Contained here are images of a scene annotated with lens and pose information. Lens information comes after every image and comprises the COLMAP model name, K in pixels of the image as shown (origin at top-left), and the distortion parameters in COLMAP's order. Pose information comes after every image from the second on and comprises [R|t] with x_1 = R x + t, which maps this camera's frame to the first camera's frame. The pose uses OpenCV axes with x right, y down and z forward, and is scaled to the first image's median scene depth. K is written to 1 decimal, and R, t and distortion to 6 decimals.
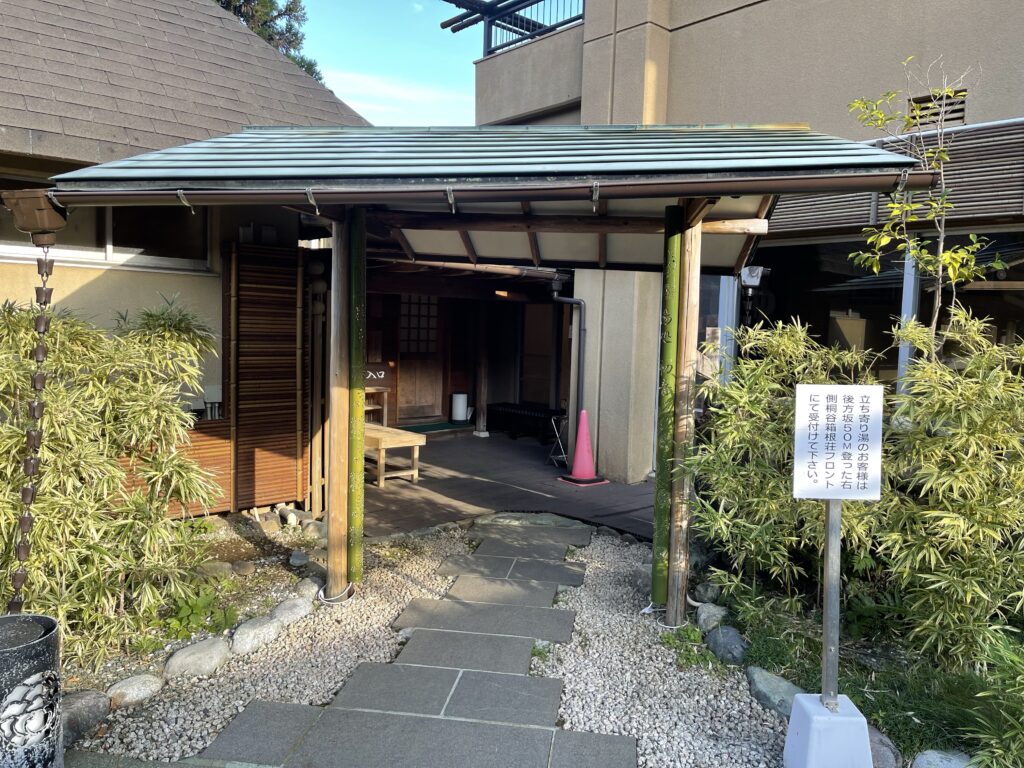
lens RADIAL K [[775.7, 0, 512.6], [0, 775.7, 384.3], [0, 0, 1]] dist [0.016552, 0.001207]
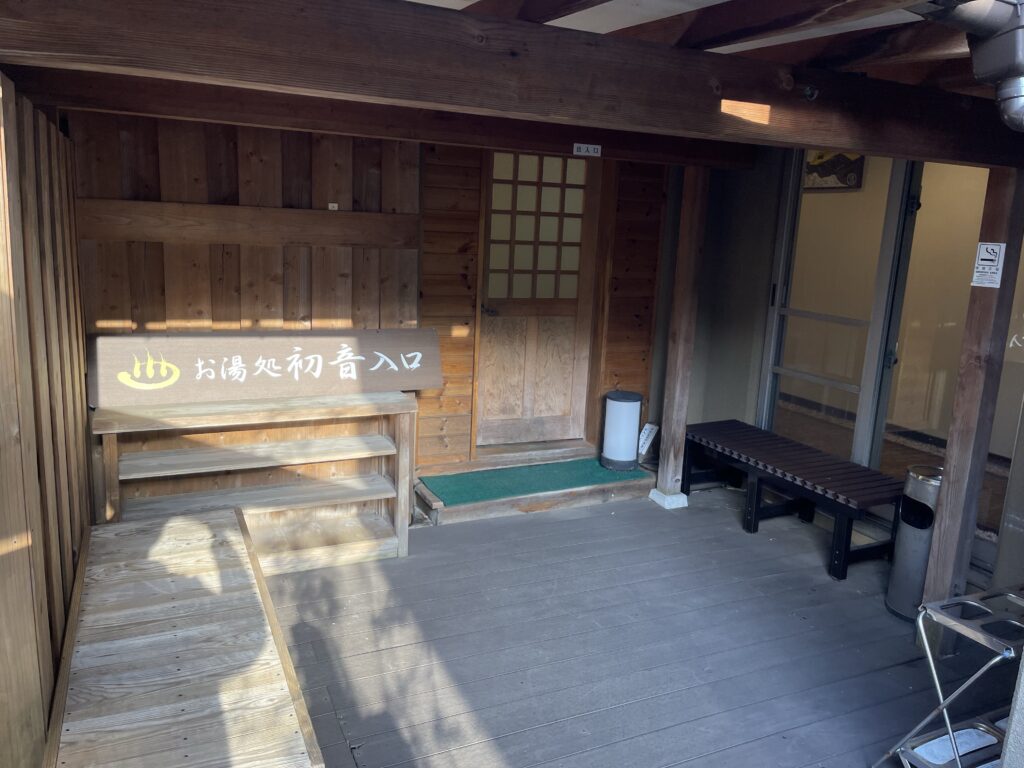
lens RADIAL K [[775.7, 0, 504.9], [0, 775.7, 381.7], [0, 0, 1]] dist [0.016552, 0.001207]
pose [[0.954025, 0.074960, -0.290202, -0.007110], [-0.040784, 0.991682, 0.122077, -0.047252], [0.296939, -0.104629, 0.949147, 0.574783]]
